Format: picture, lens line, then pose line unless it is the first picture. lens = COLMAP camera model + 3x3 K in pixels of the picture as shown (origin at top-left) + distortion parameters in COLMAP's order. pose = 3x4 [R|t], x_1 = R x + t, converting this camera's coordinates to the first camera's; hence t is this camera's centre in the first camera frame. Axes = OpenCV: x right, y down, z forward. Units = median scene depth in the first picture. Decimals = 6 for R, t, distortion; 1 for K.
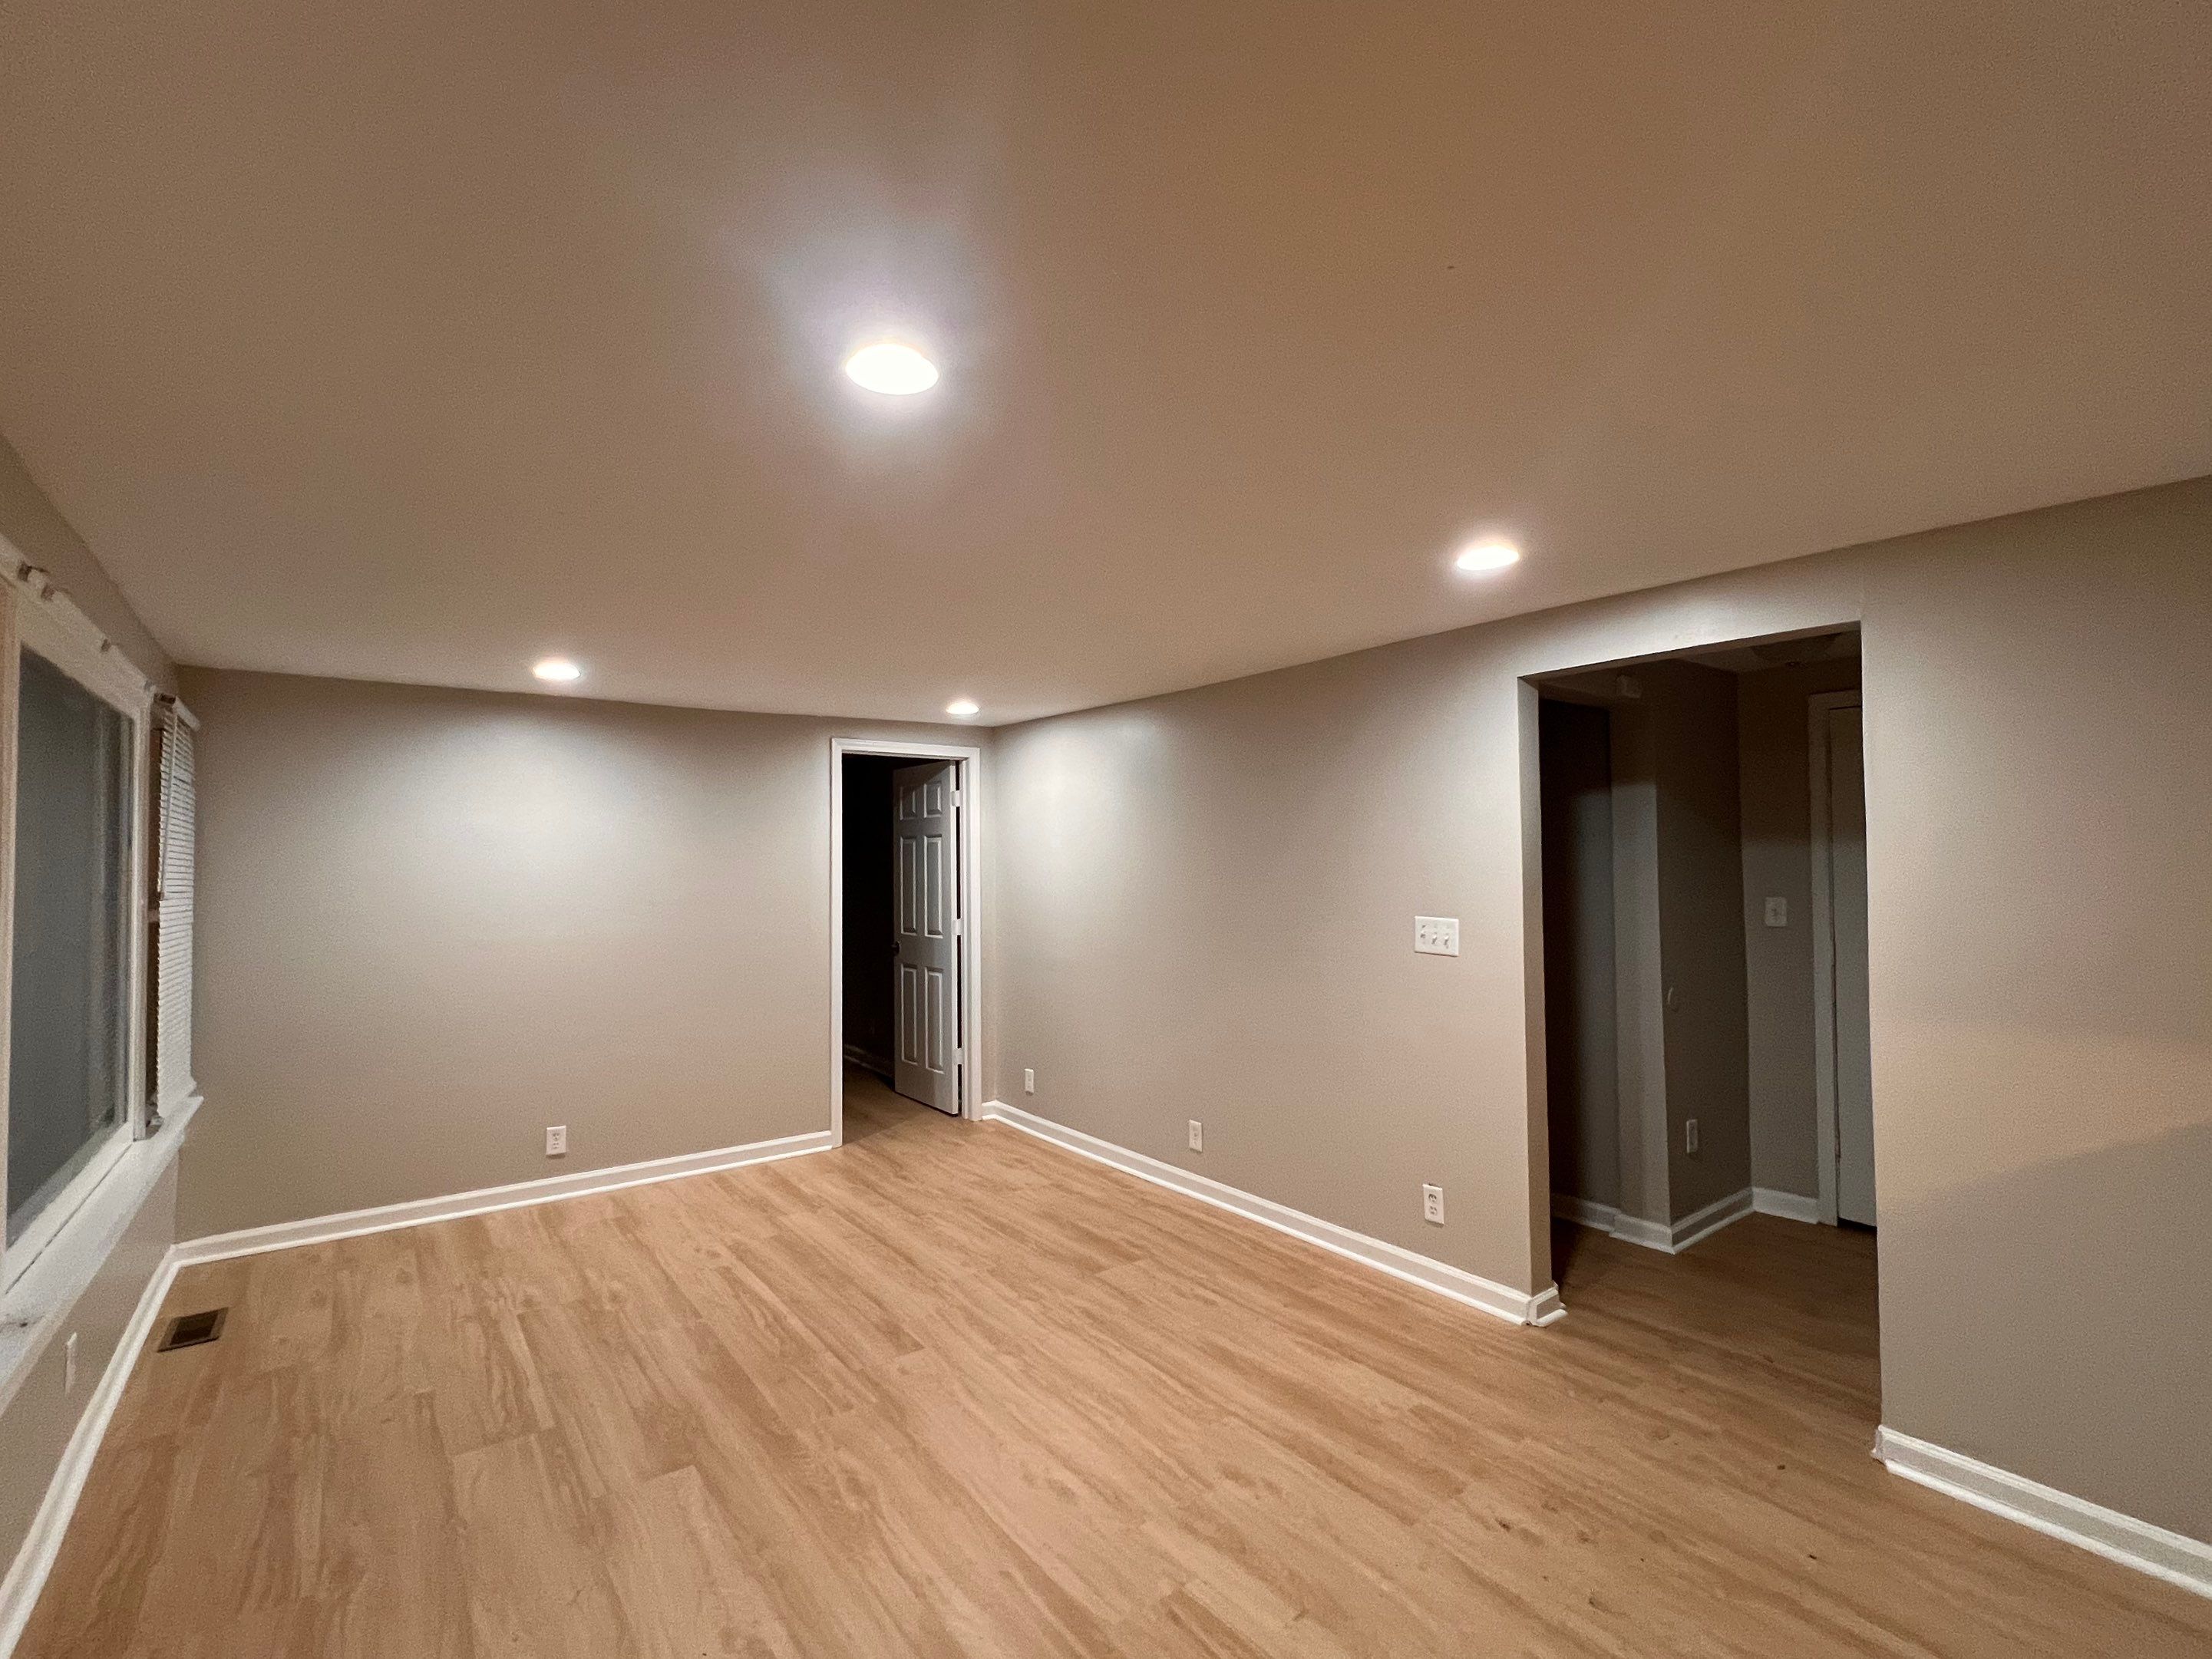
lens RADIAL K [[1003.6, 0, 1103.9], [0, 1003.6, 838.2], [0, 0, 1]] dist [0.001177, 0.000120]
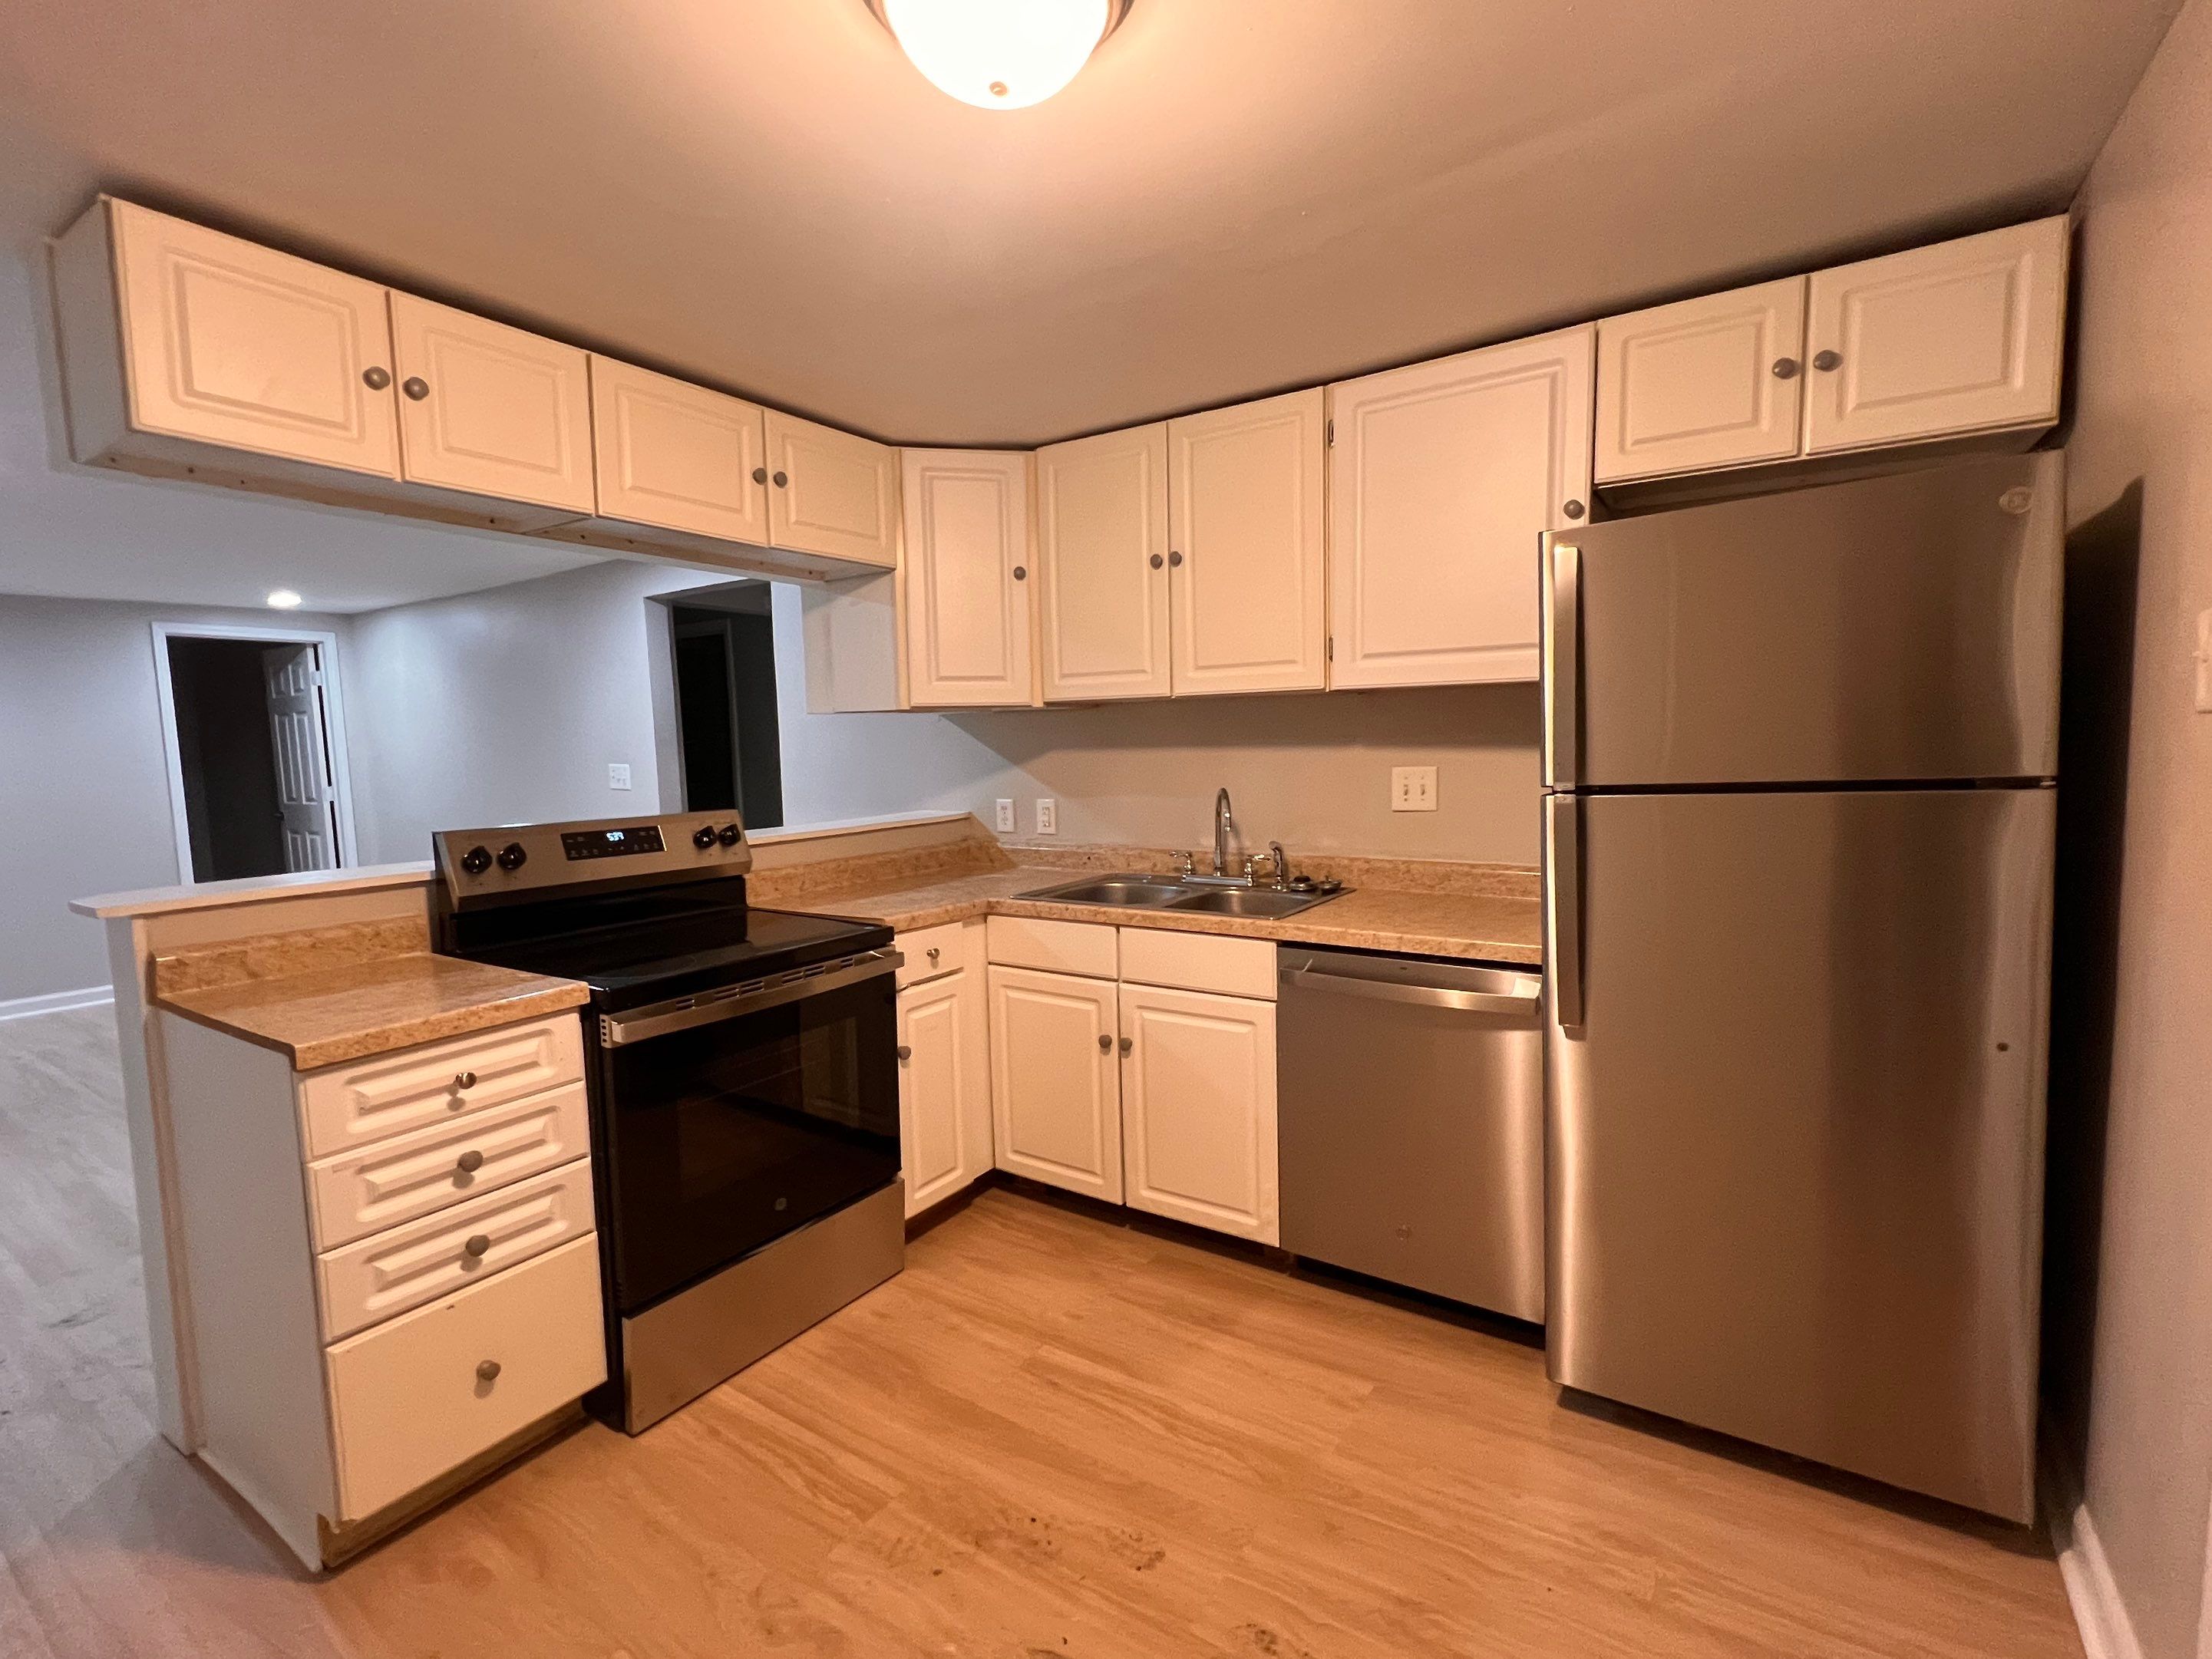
lens RADIAL K [[1003.6, 0, 1103.9], [0, 1003.6, 838.2], [0, 0, 1]] dist [0.001177, 0.000120]
pose [[0.944198, -0.048333, 0.325813, 0.583736], [0.009295, 0.992691, 0.120325, 0.019915], [-0.329247, -0.110582, 0.937746, -0.671560]]
